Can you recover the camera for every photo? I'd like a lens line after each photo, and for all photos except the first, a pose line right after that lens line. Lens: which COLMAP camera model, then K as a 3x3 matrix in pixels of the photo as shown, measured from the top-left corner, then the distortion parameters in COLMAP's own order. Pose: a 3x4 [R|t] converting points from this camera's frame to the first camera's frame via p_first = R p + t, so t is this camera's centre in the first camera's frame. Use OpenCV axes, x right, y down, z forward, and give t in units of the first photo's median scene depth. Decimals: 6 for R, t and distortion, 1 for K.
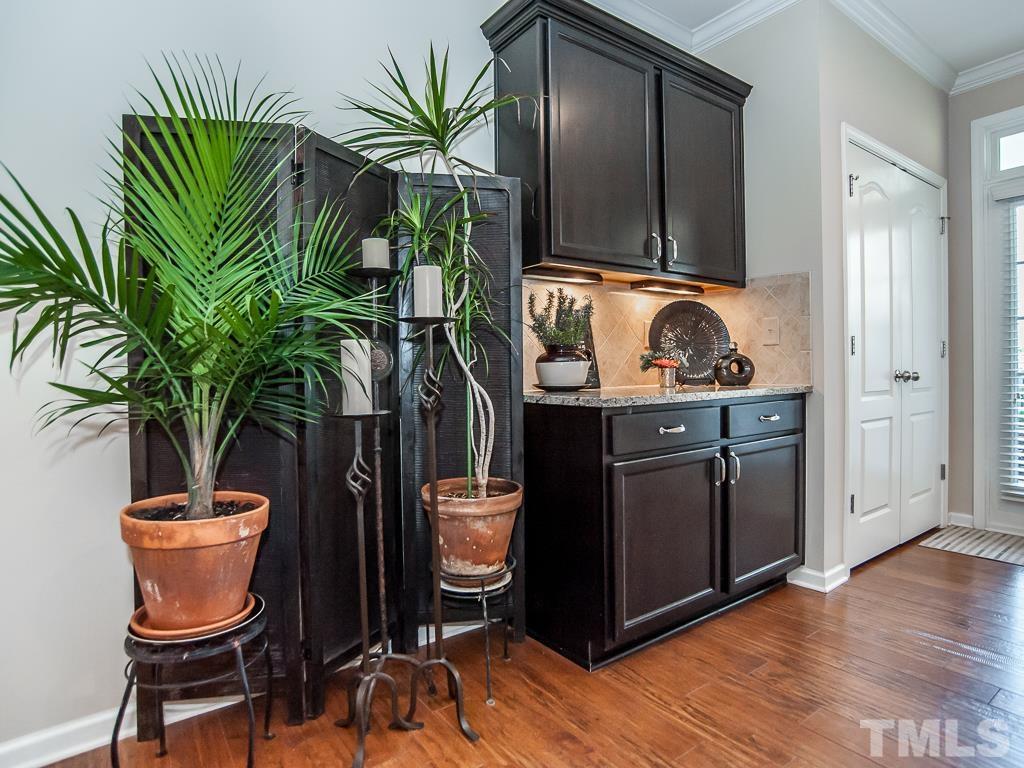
lens RADIAL K [[596.3, 0, 512.0], [0, 596.3, 384.0], [0, 0, 1]] dist [-0.061510, -0.000420]
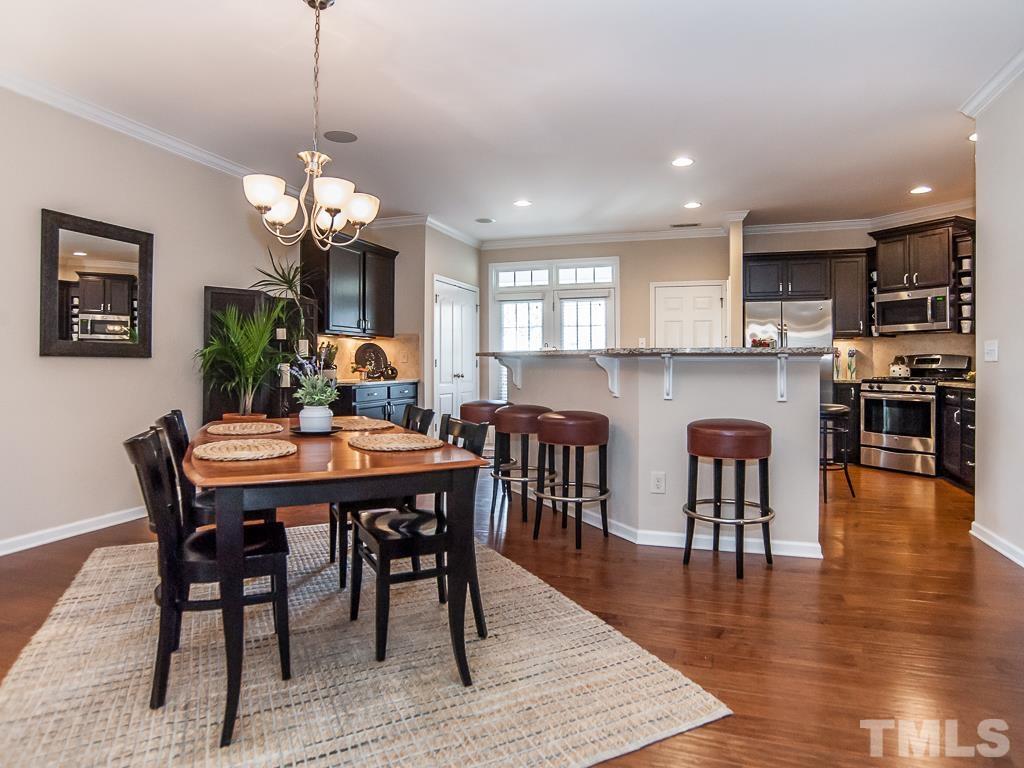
lens RADIAL K [[621.9, 0, 524.5], [0, 621.9, 350.7], [0, 0, 1]] dist [-0.043423, 0.000517]
pose [[0.809510, 0.025897, 0.586535, -0.661289], [0.000166, 0.999017, -0.044339, -0.001415], [-0.587107, 0.035990, 0.808709, -1.365100]]
